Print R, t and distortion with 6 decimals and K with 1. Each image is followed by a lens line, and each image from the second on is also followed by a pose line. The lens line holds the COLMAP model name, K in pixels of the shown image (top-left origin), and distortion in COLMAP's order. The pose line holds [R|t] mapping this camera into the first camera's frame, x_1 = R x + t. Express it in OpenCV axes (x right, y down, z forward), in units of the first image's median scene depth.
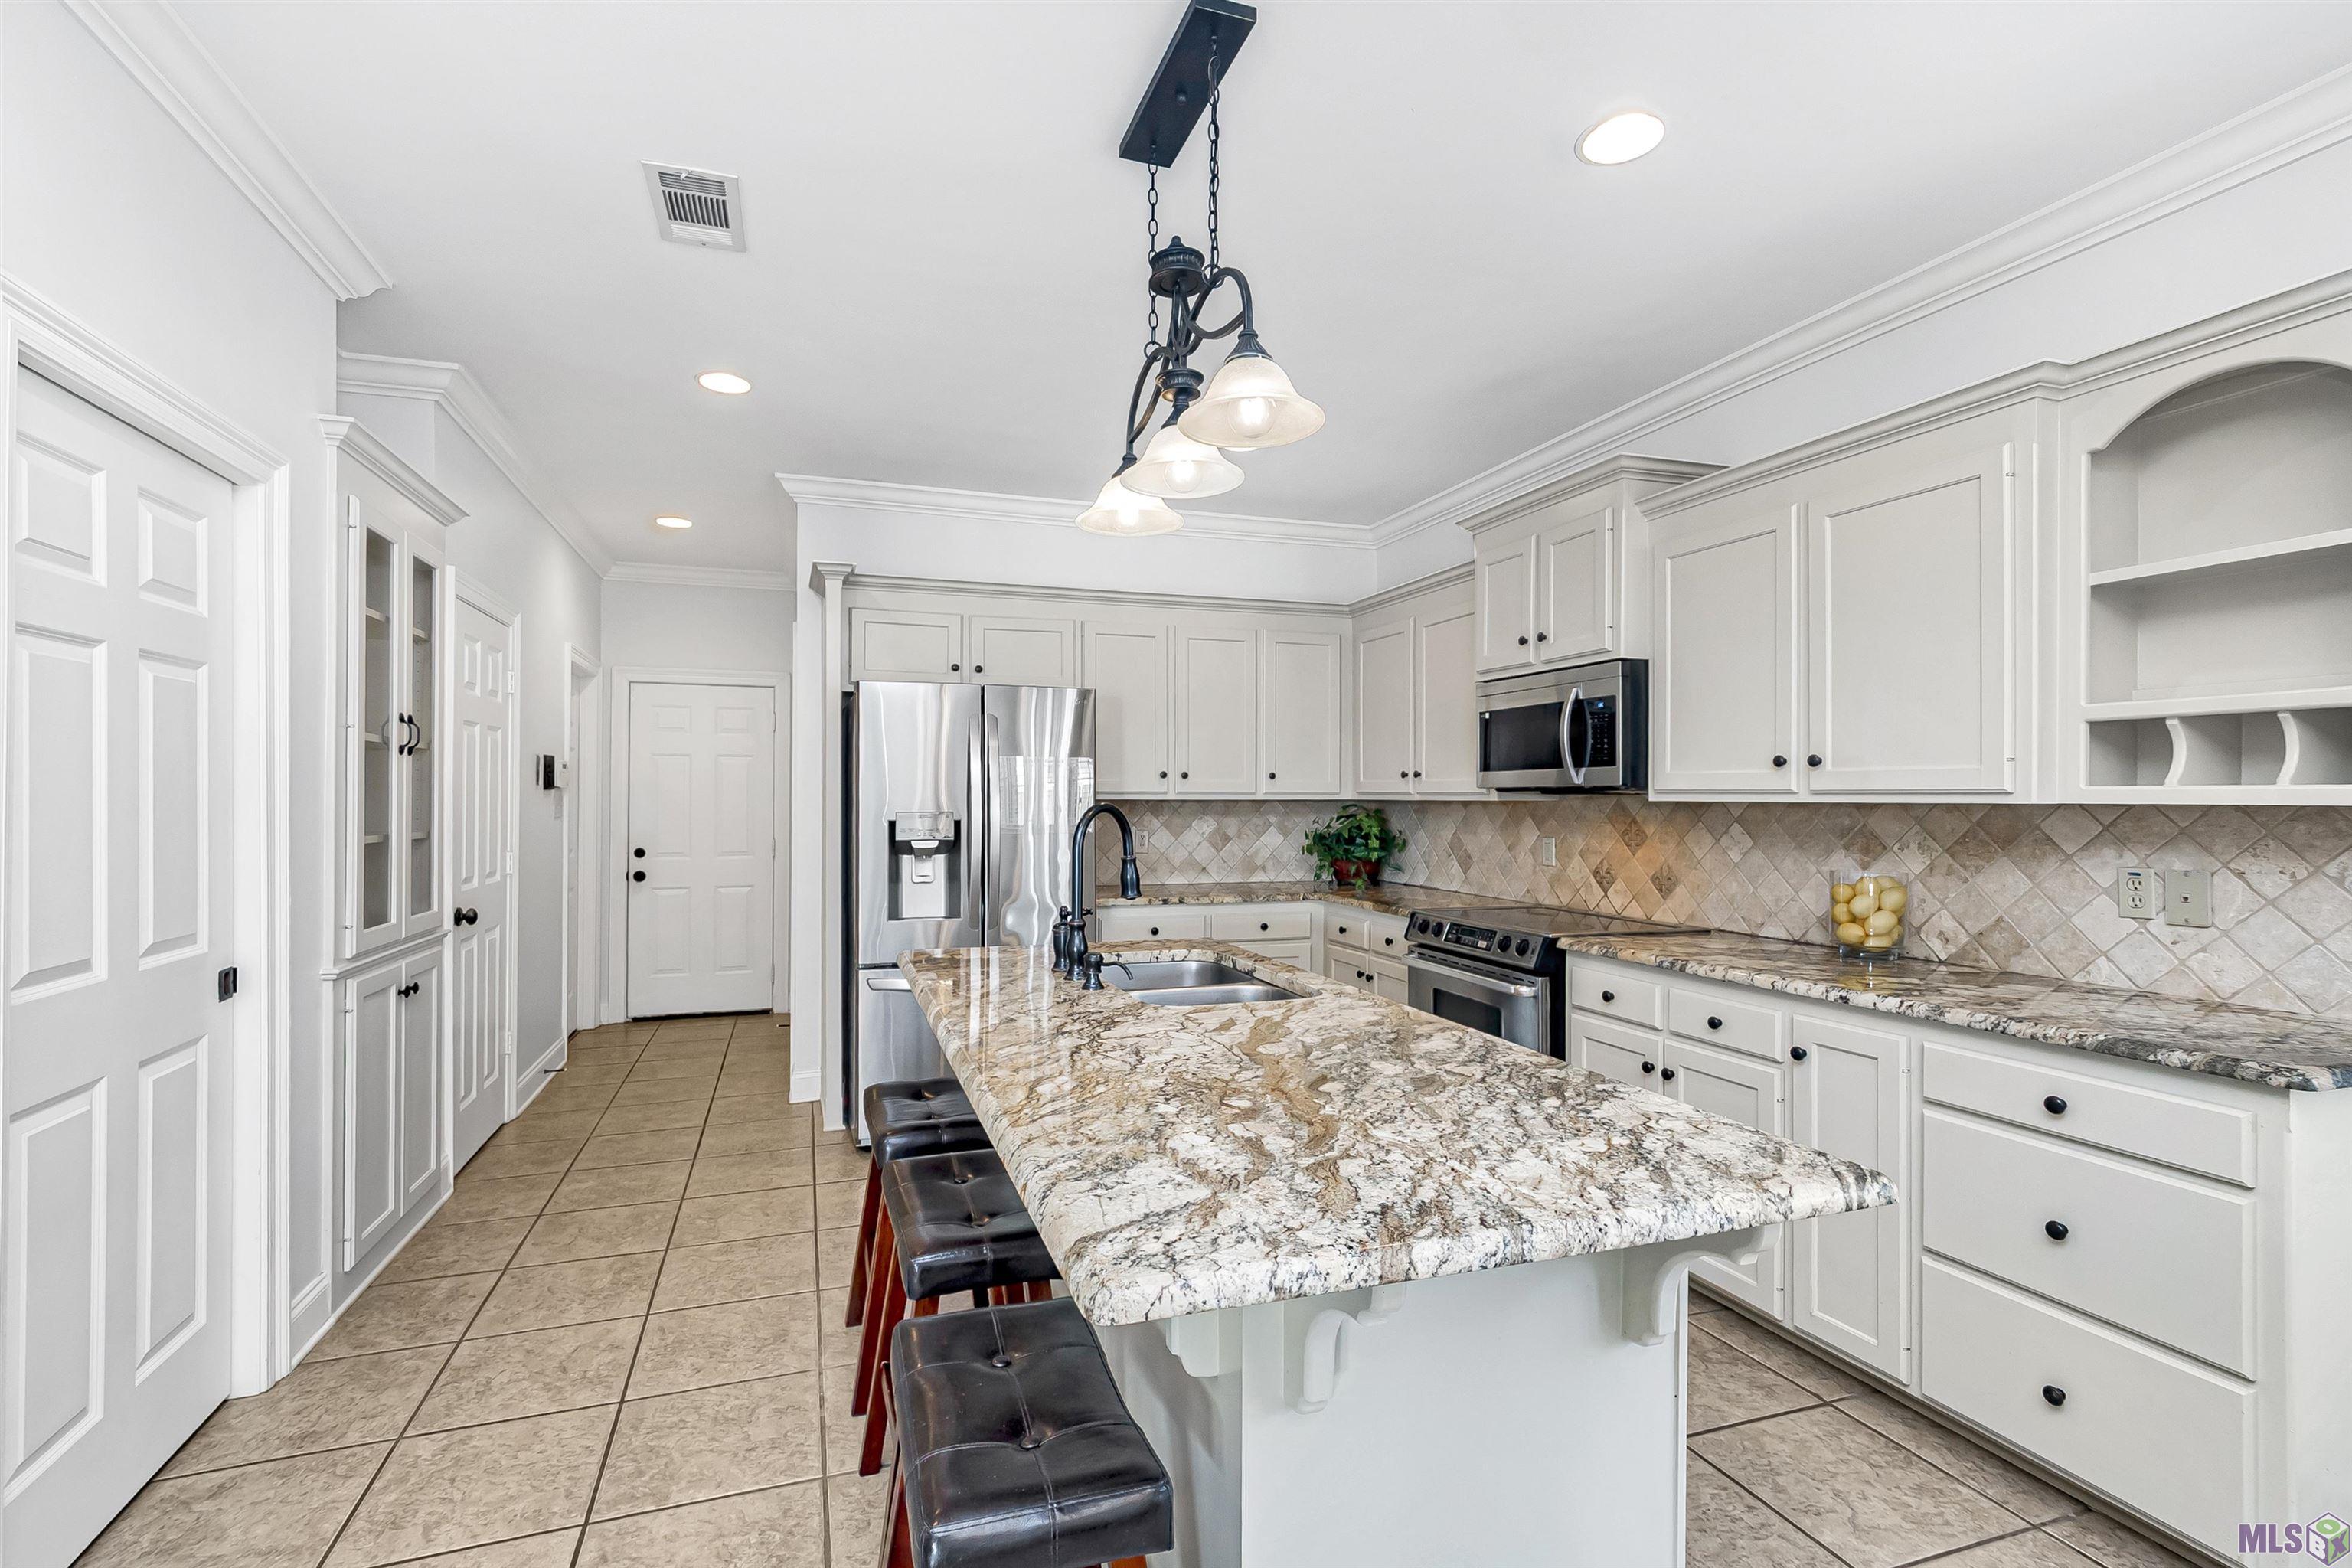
lens RADIAL K [[1042.8, 0, 1154.3], [0, 1042.8, 797.8], [0, 0, 1]] dist [0.000776, -0.000474]
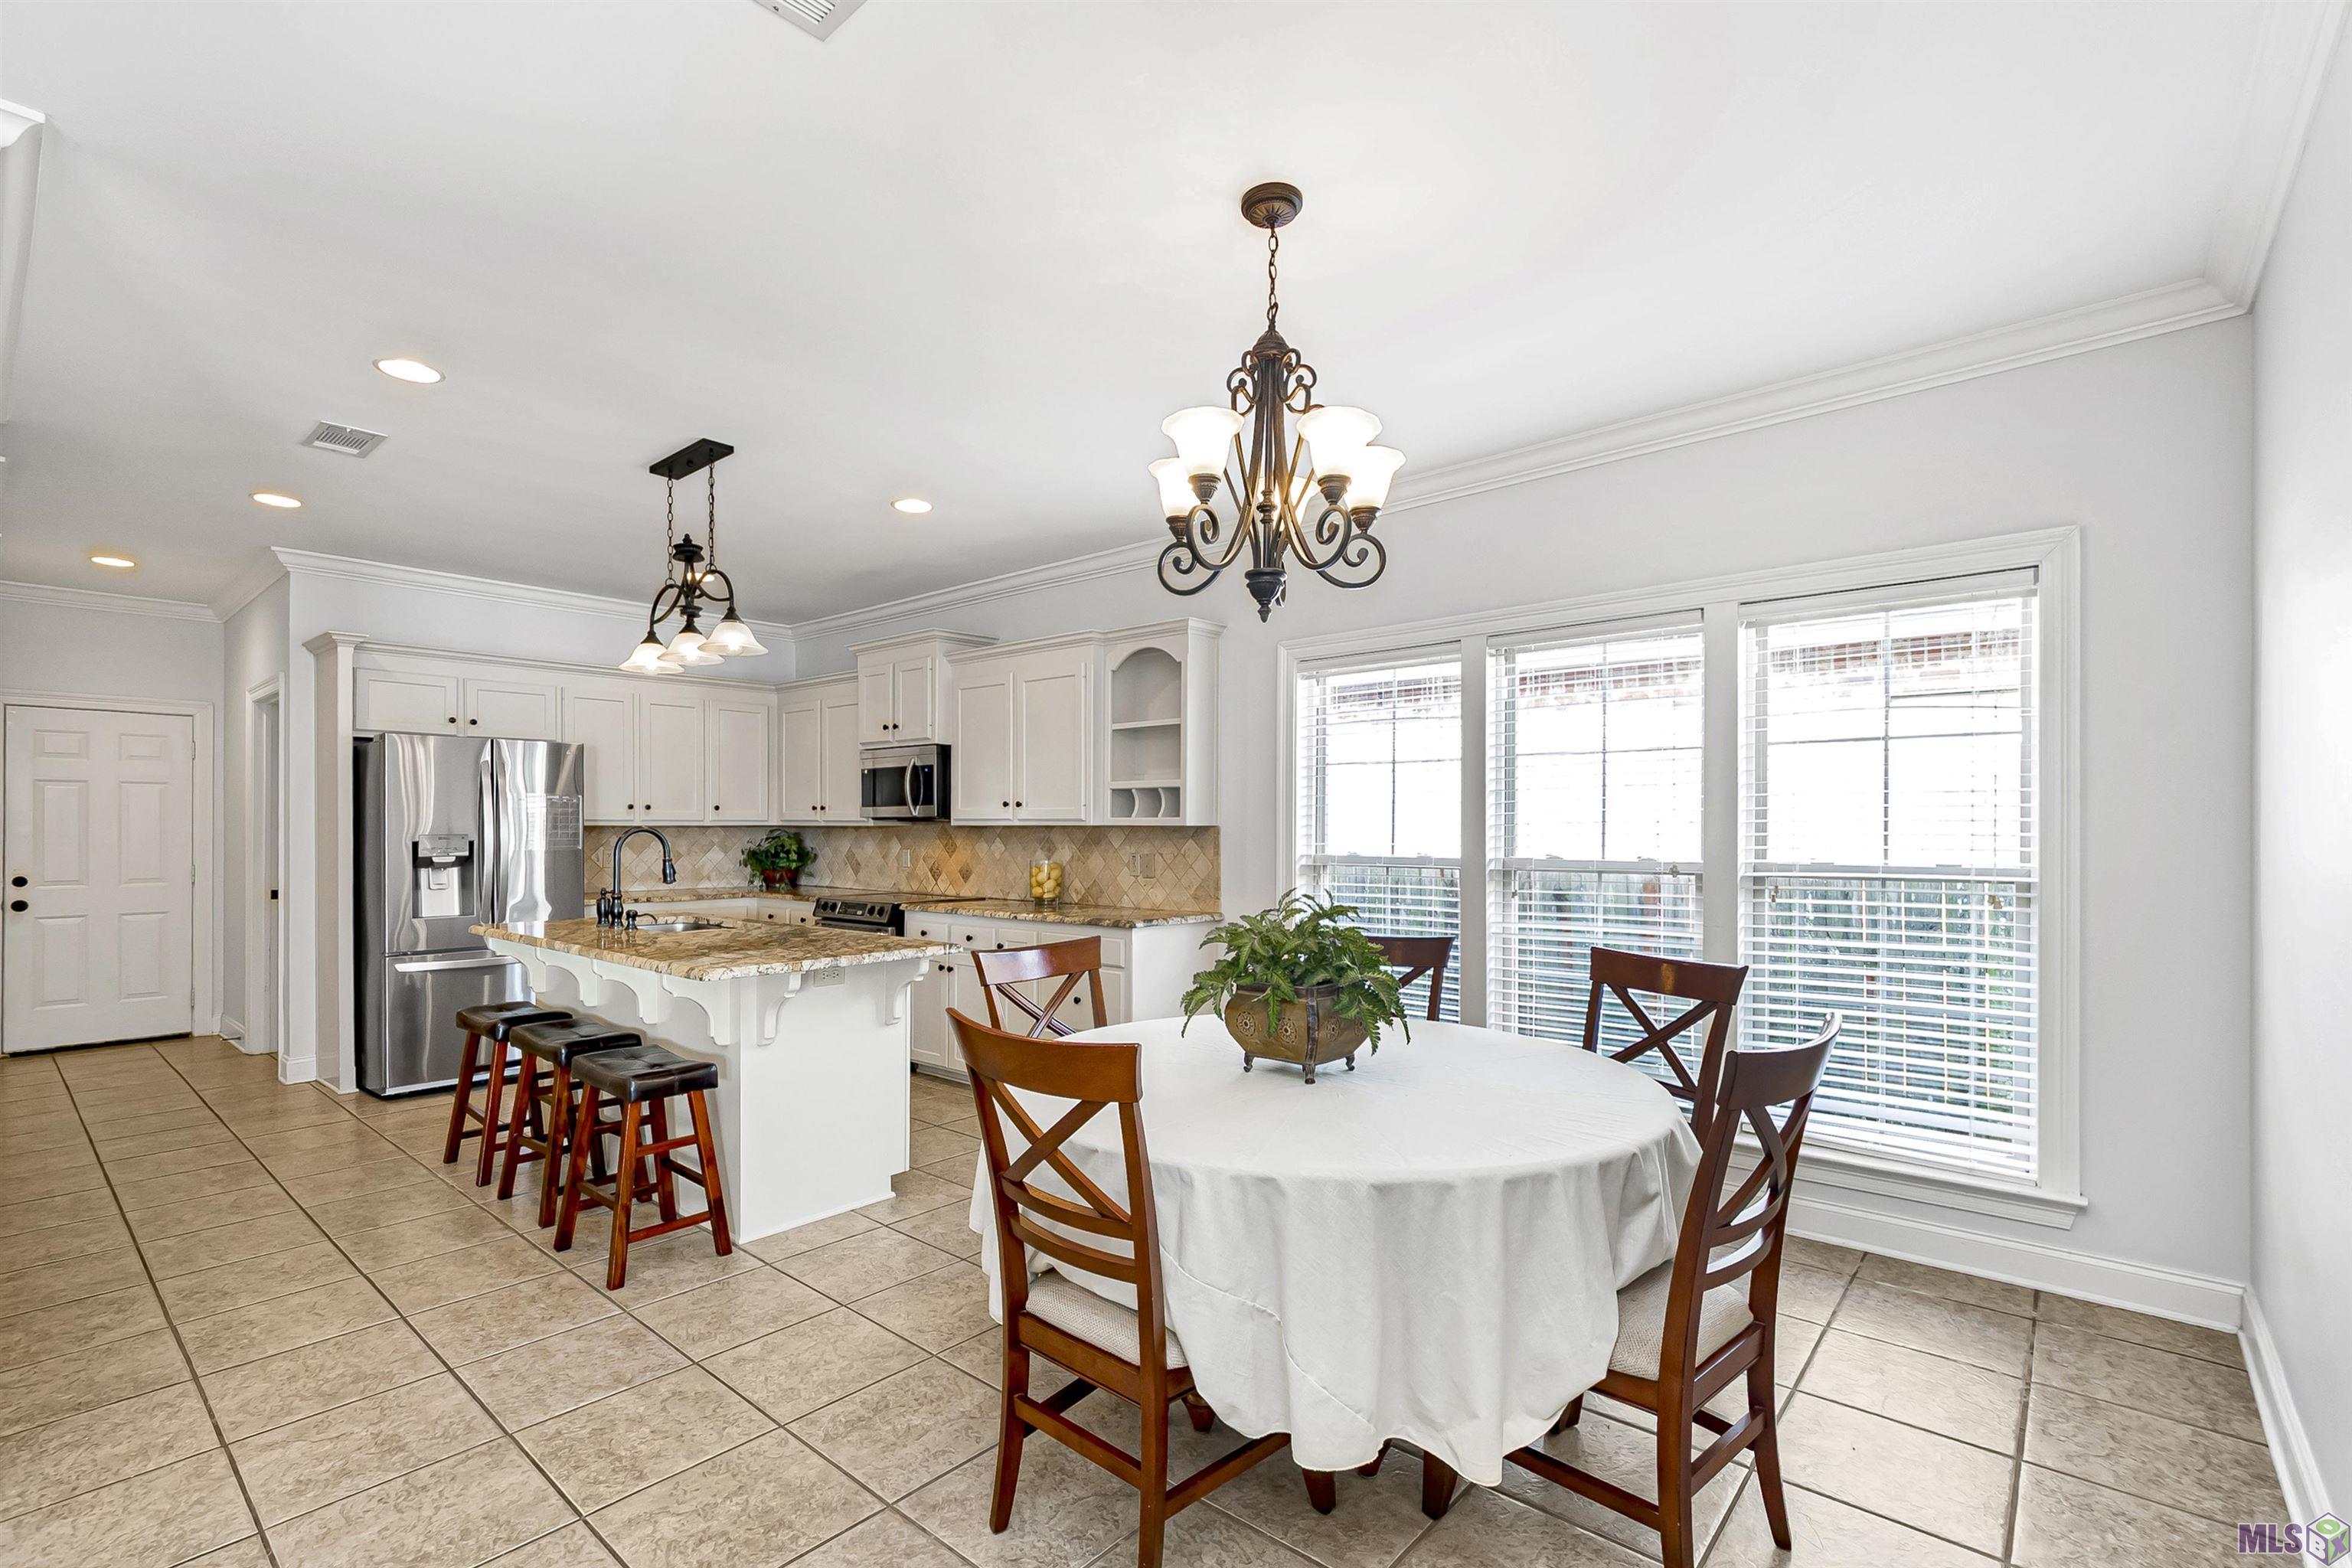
lens RADIAL K [[1042.8, 0, 1092.3], [0, 1042.8, 821.2], [0, 0, 1]] dist [0.000776, -0.000474]
pose [[0.885066, 0.000917, 0.465465, -0.124587], [0.001399, 0.999988, -0.004631, 0.004646], [-0.465464, 0.004751, 0.885054, -0.619643]]
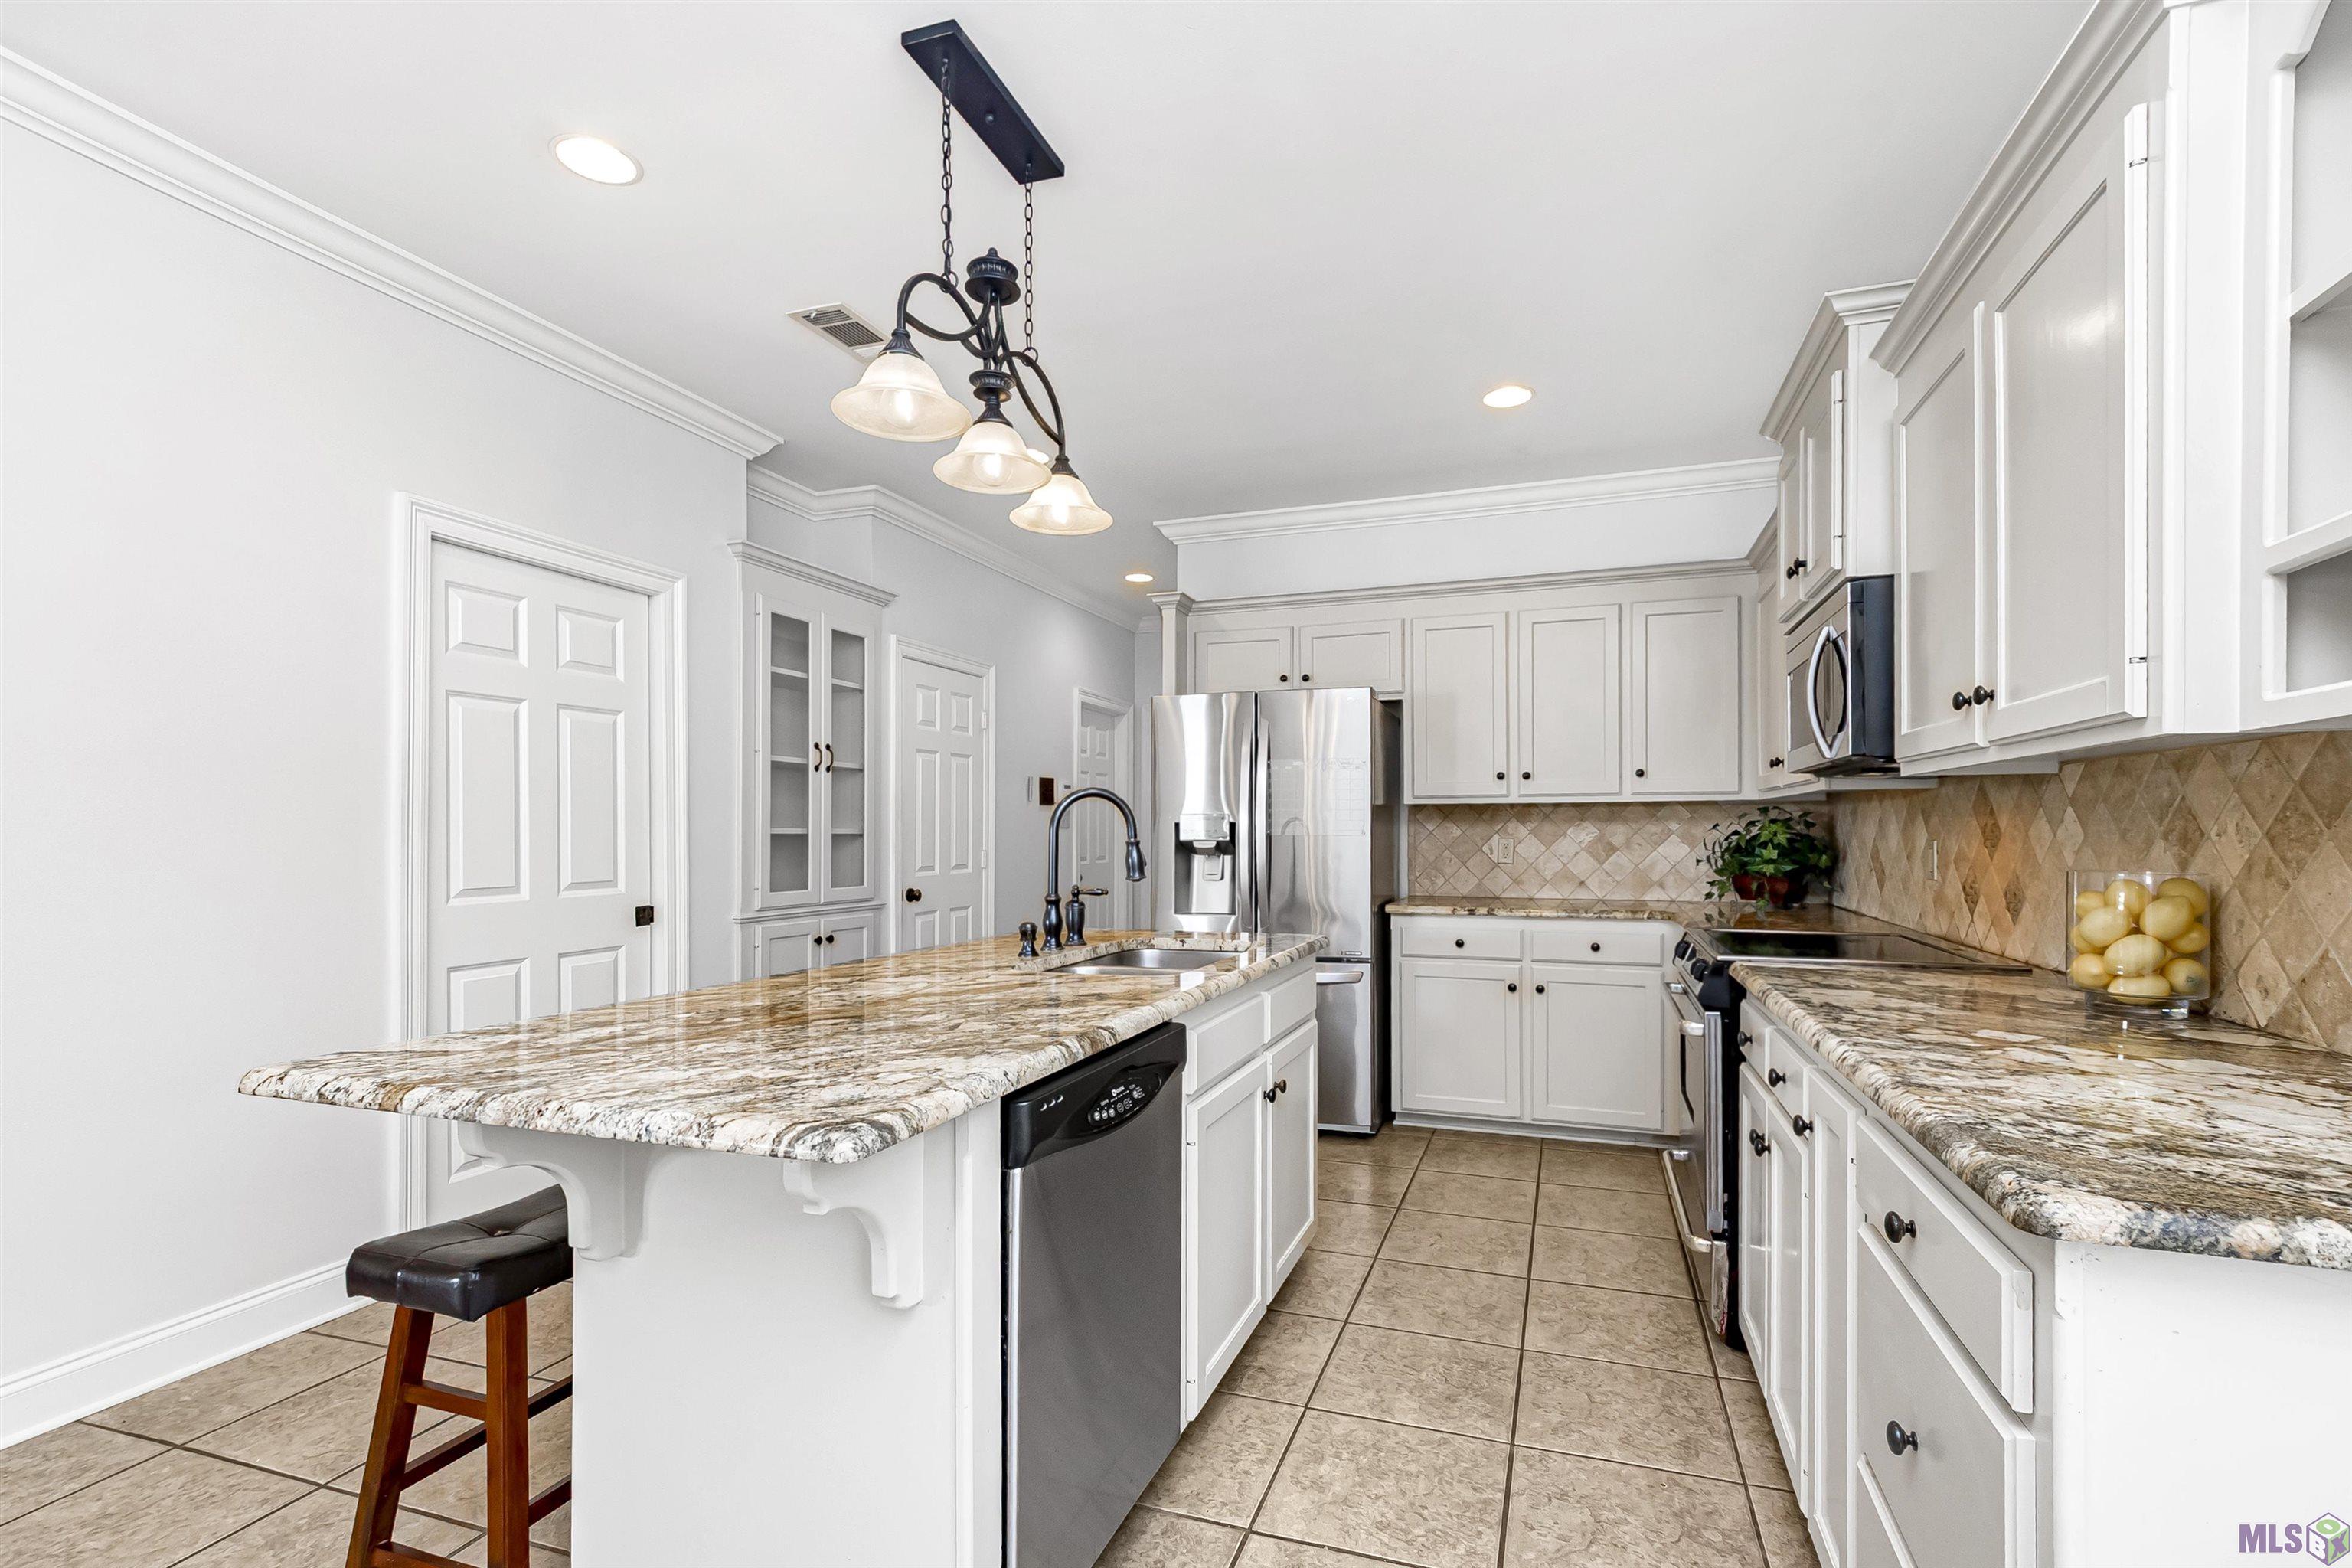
lens RADIAL K [[1042.8, 0, 1205.6], [0, 1042.8, 827.2], [0, 0, 1]] dist [0.000776, -0.000474]
pose [[0.808892, -0.004389, -0.587941, 0.472635], [0.002977, 0.999990, -0.003369, 0.035675], [0.587950, 0.000974, 0.808897, 0.152828]]
